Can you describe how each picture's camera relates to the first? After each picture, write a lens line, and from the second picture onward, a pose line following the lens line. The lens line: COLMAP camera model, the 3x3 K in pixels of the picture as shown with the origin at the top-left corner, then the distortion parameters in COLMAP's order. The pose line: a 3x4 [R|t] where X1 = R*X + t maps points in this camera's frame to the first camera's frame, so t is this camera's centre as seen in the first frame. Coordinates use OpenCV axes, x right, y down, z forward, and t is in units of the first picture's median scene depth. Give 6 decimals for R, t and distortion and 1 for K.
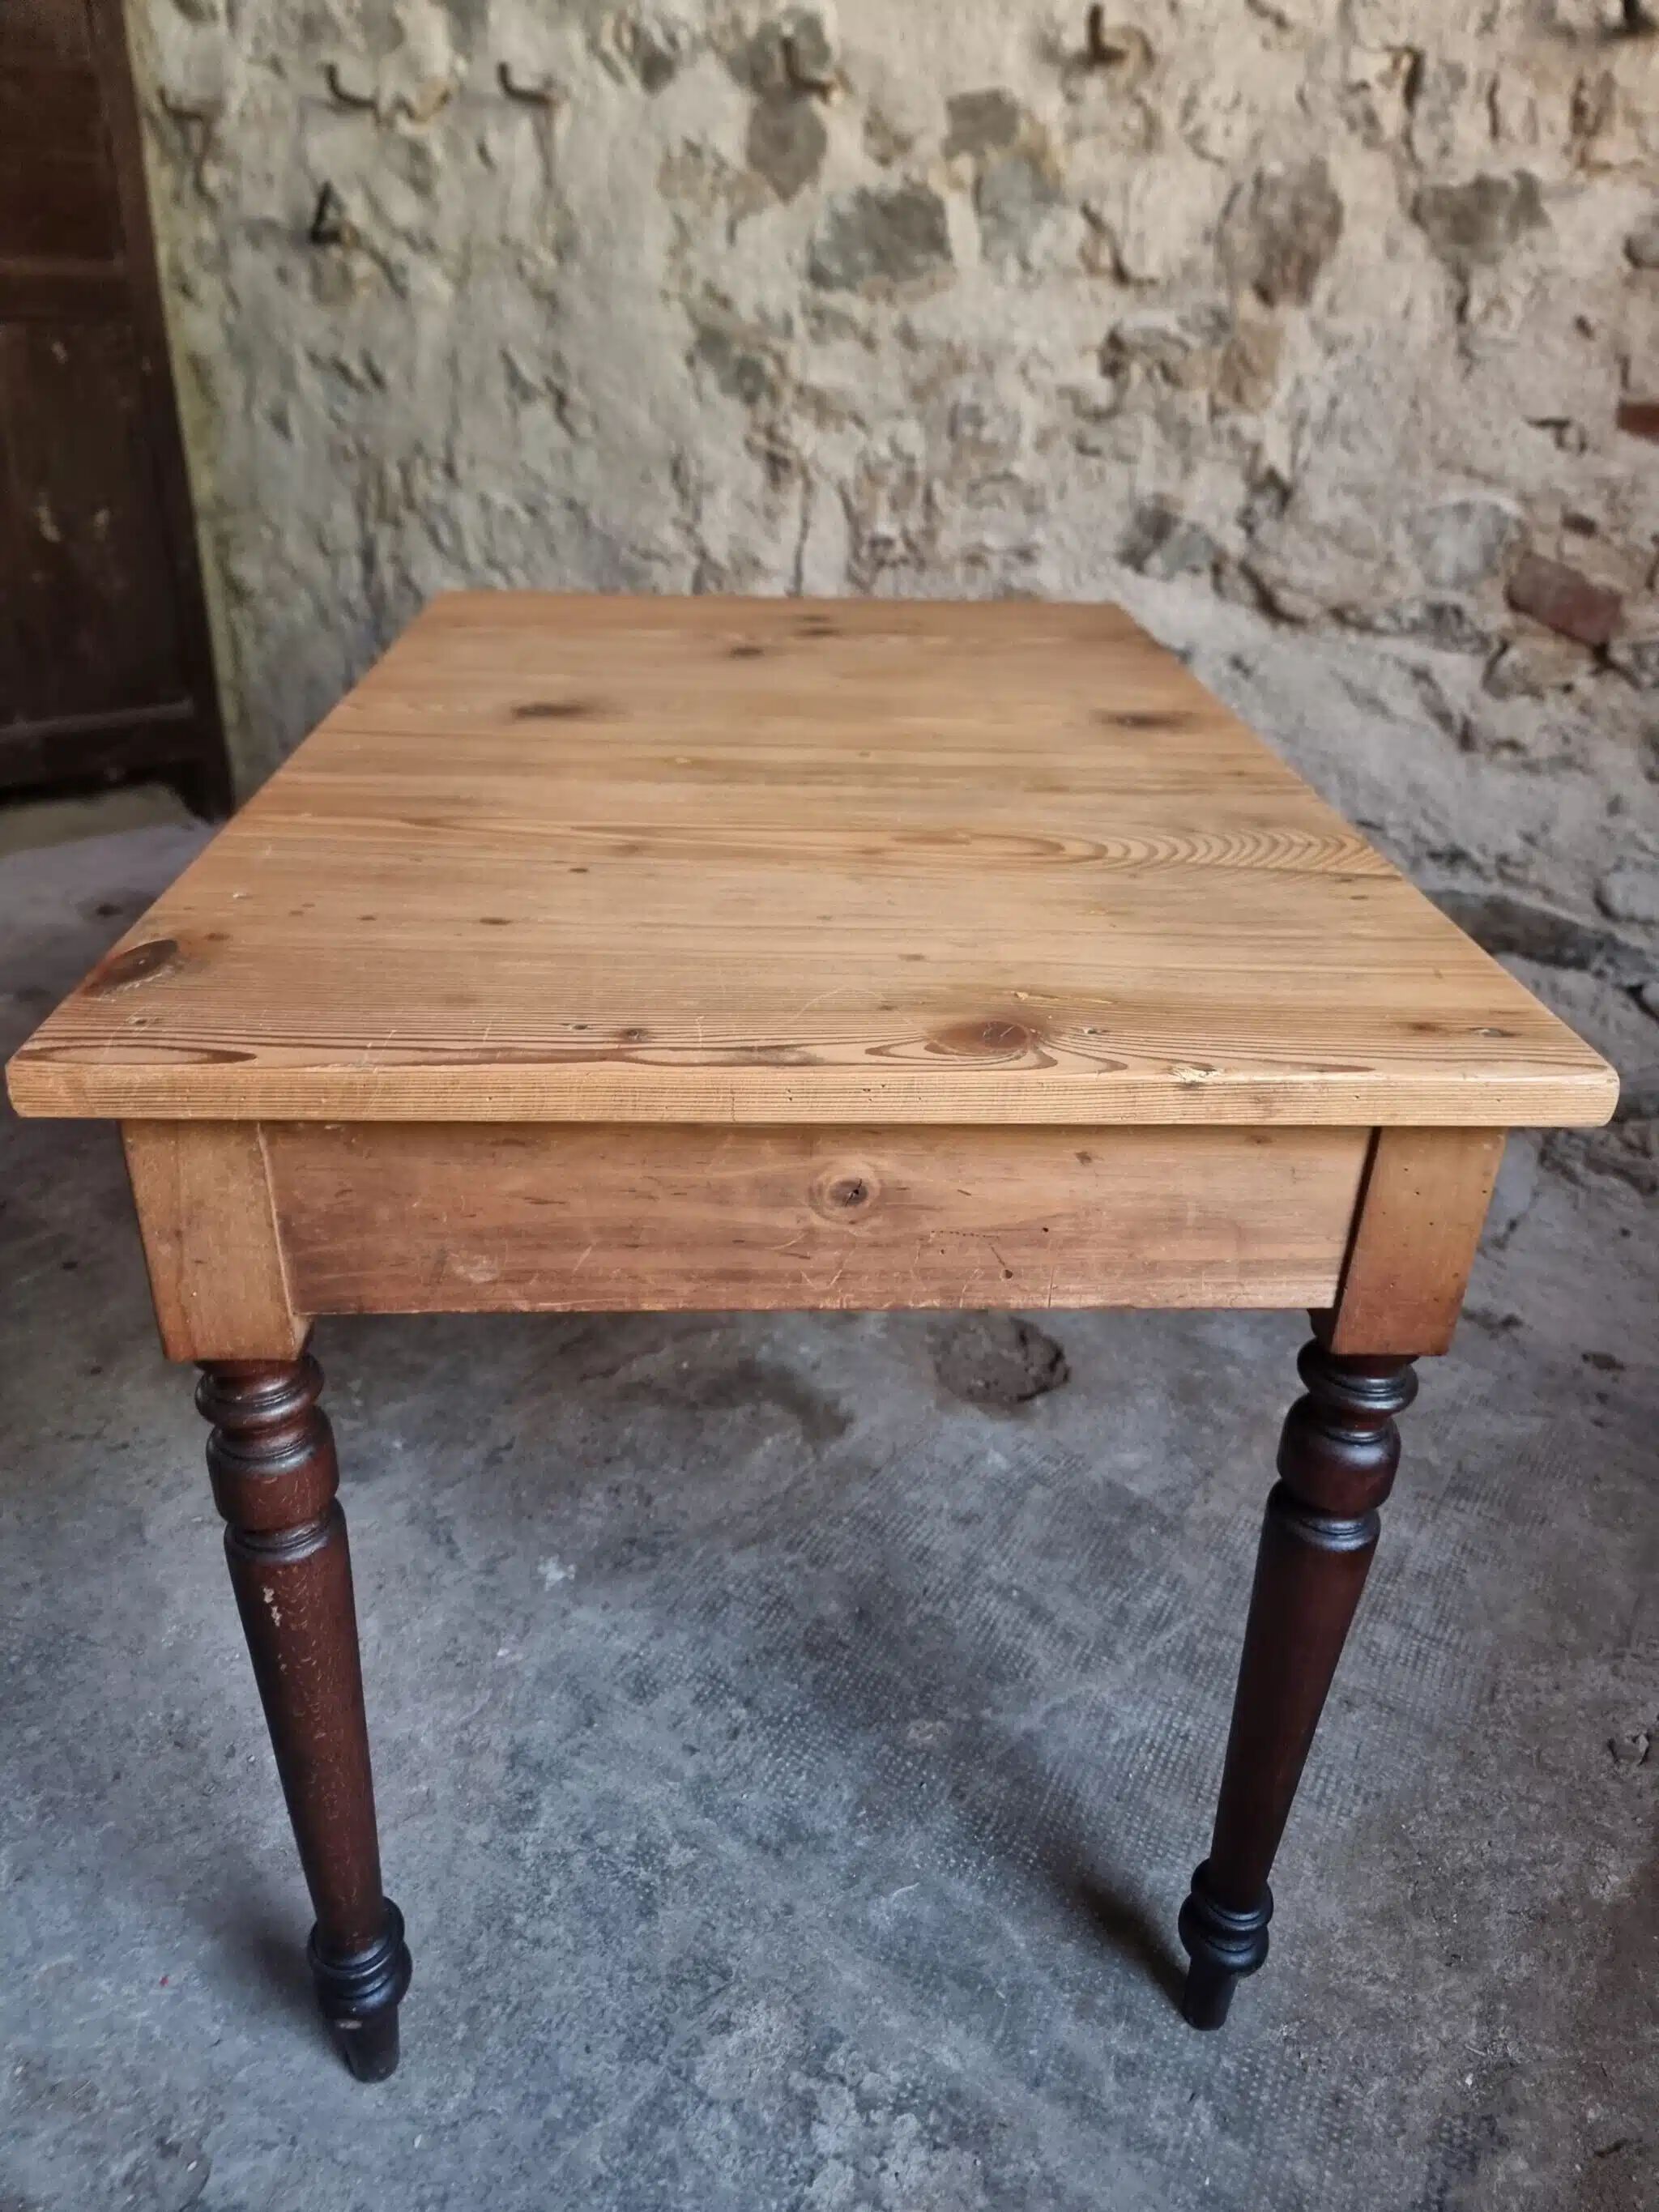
lens RADIAL K [[1570.7, 0, 829.5], [0, 1570.7, 1106.0], [0, 0, 1]] dist [0.043391, -0.055359]
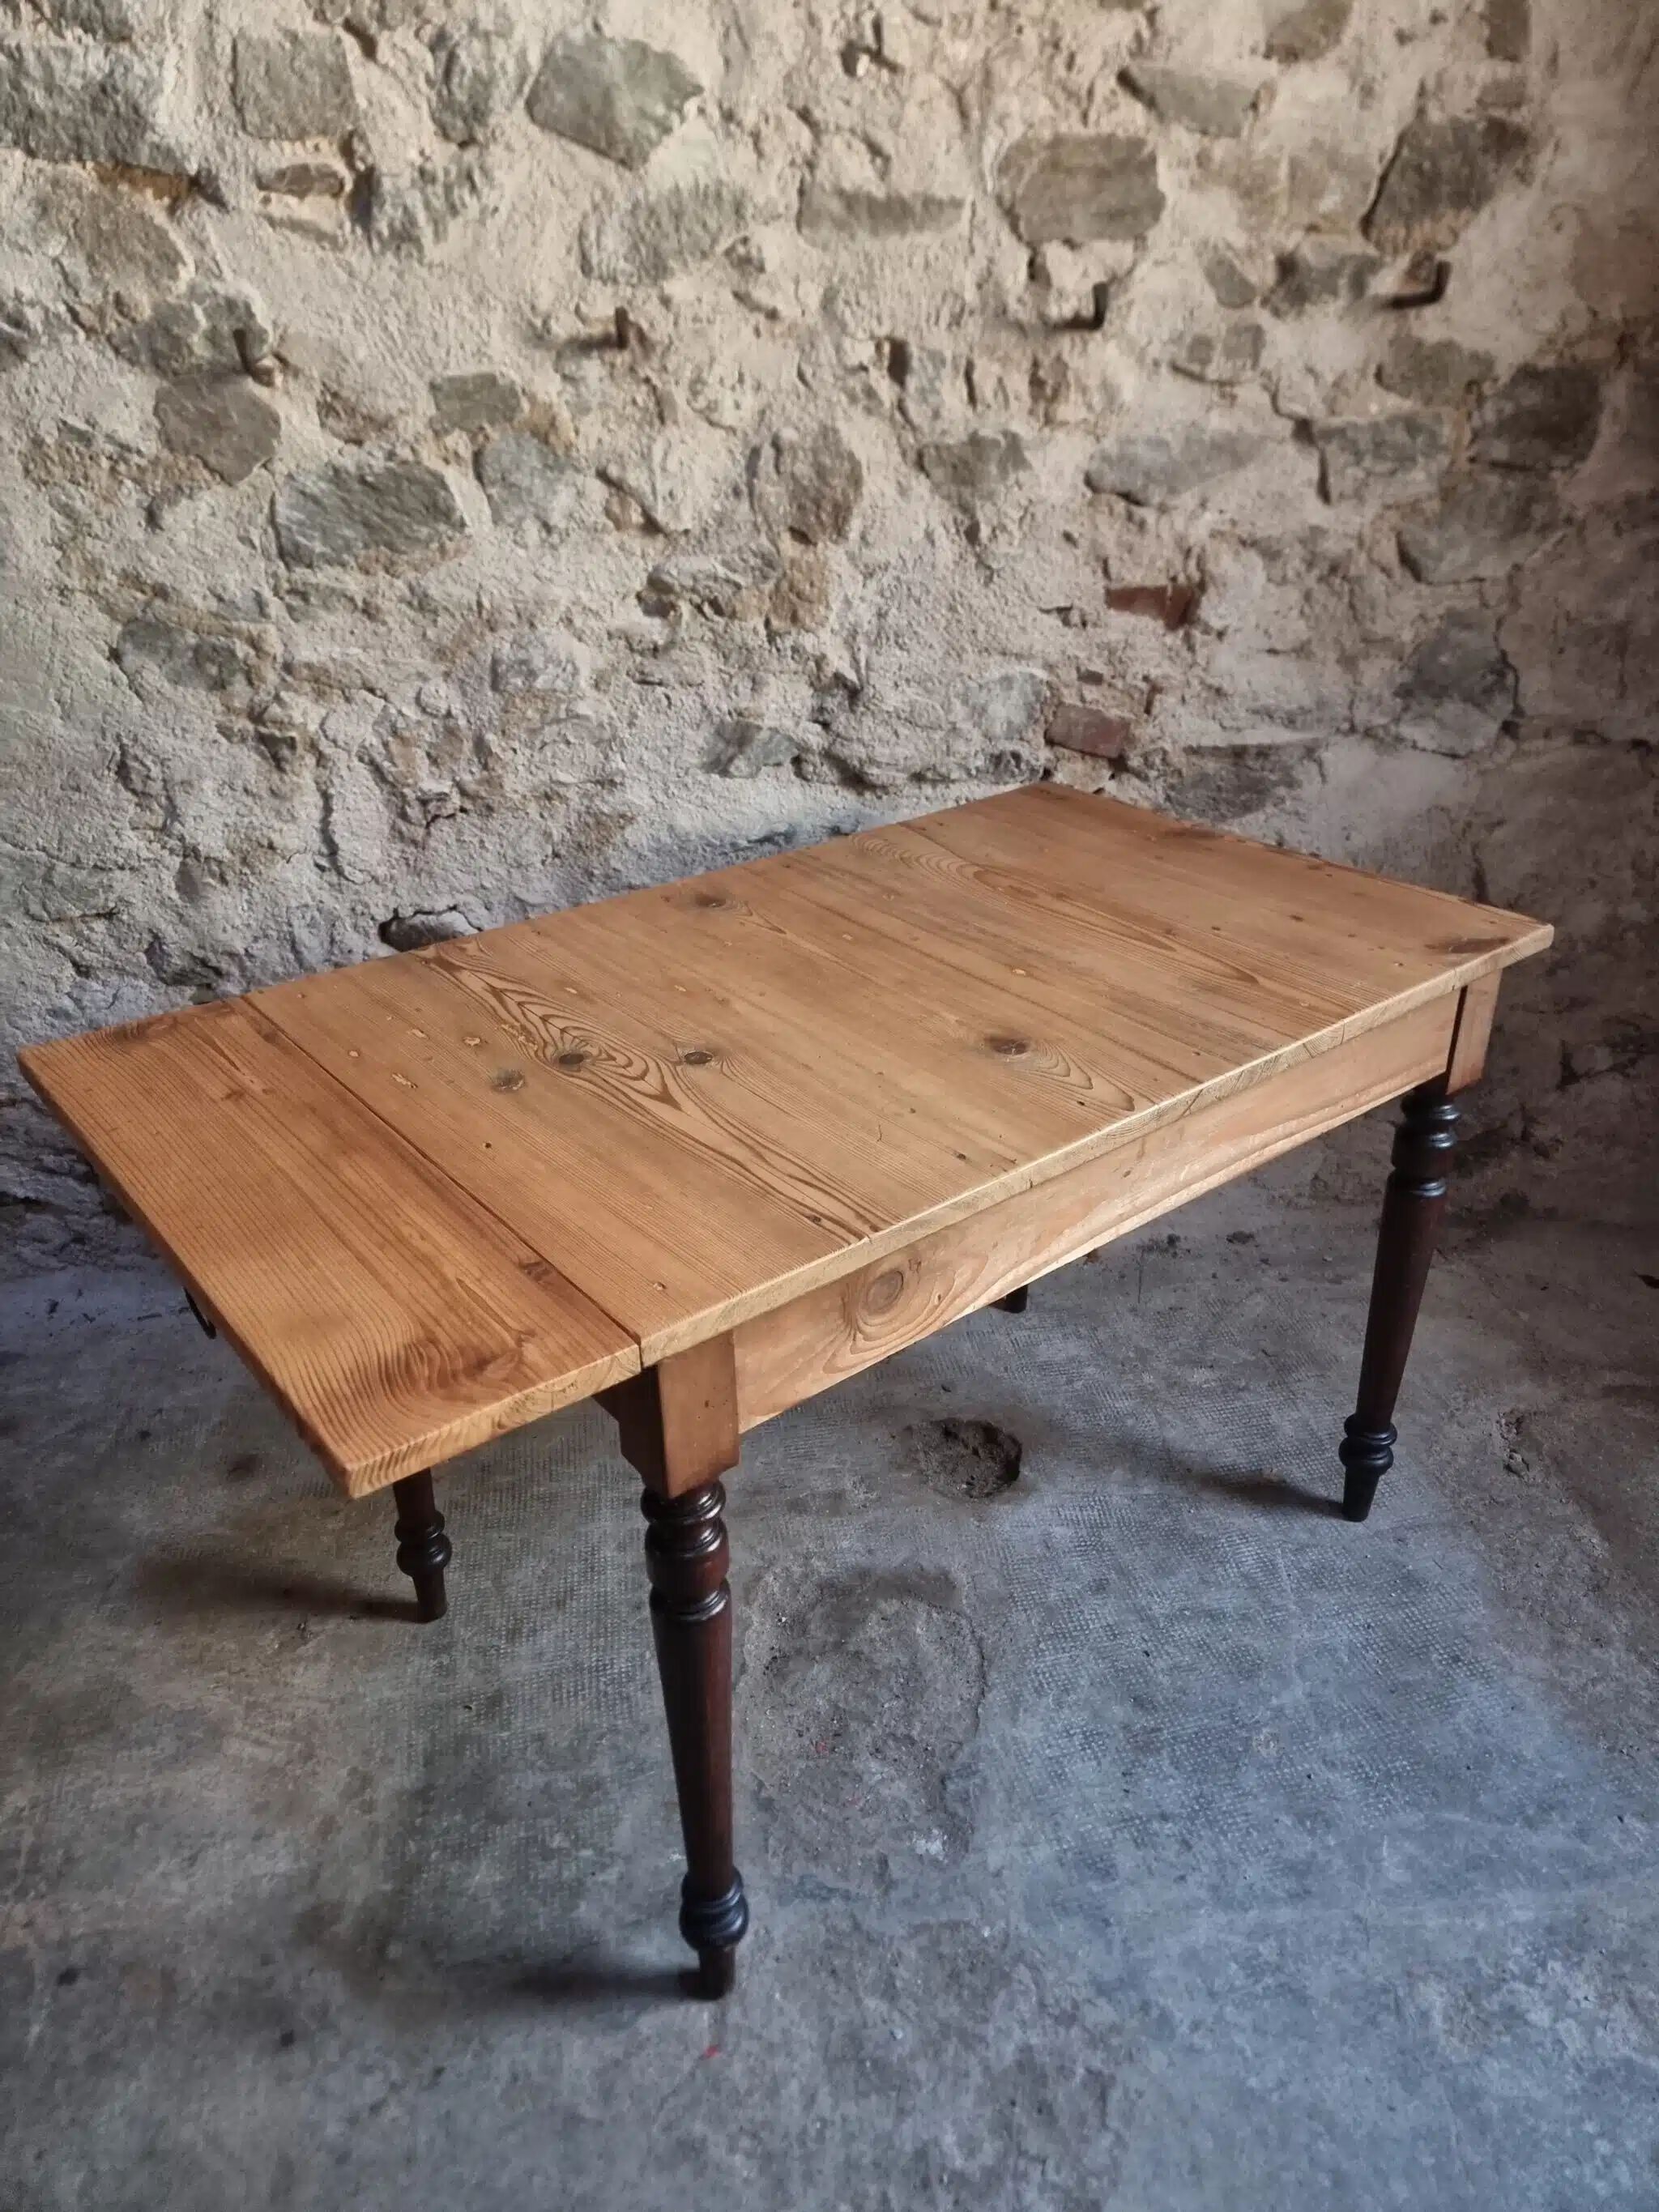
lens RADIAL K [[1549.1, 0, 823.0], [0, 1549.1, 1106.6], [0, 0, 1]] dist [0.058684, -0.060755]
pose [[0.710843, -0.376831, 0.593886, -0.555769], [0.374059, 0.917599, 0.134509, -0.273361], [-0.595636, 0.126533, 0.793226, 0.128001]]
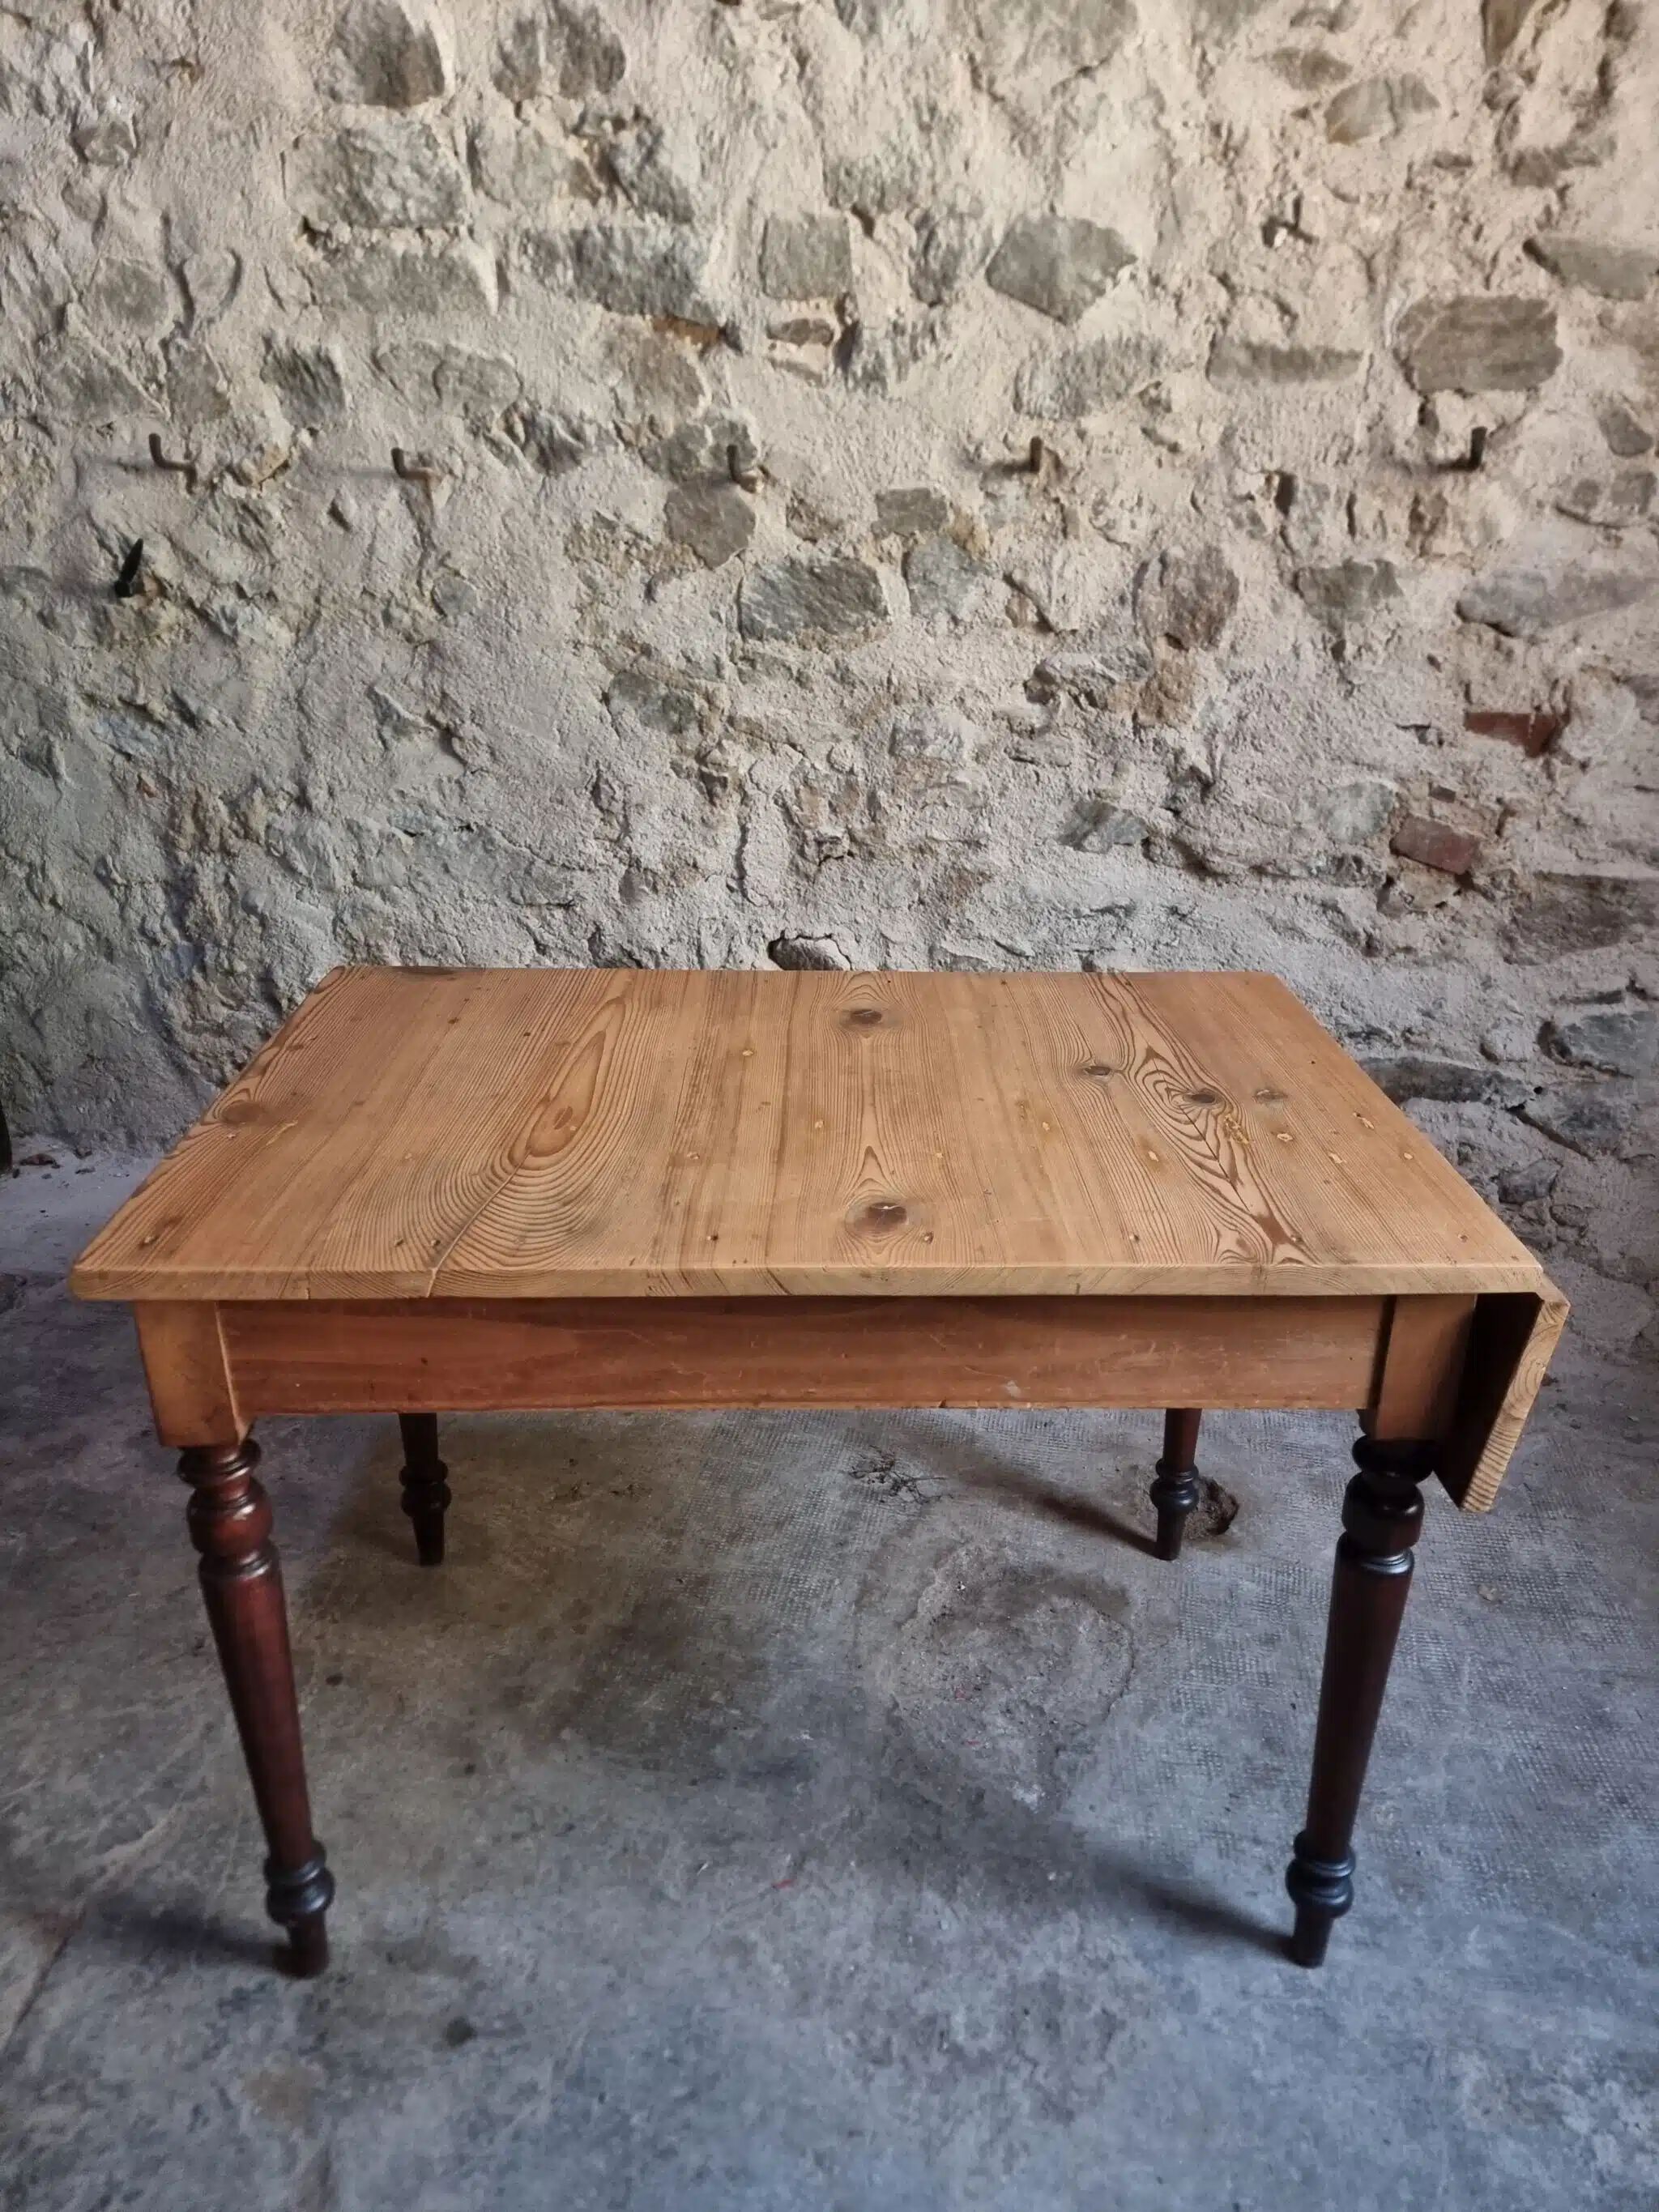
lens RADIAL K [[1551.3, 0, 823.7], [0, 1551.3, 1116.6], [0, 0, 1]] dist [0.071156, -0.077016]
pose [[0.910521, -0.192103, 0.366126, -0.532652], [0.218291, 0.975388, -0.031093, -0.154238], [-0.351142, 0.108233, 0.930046, -0.052792]]
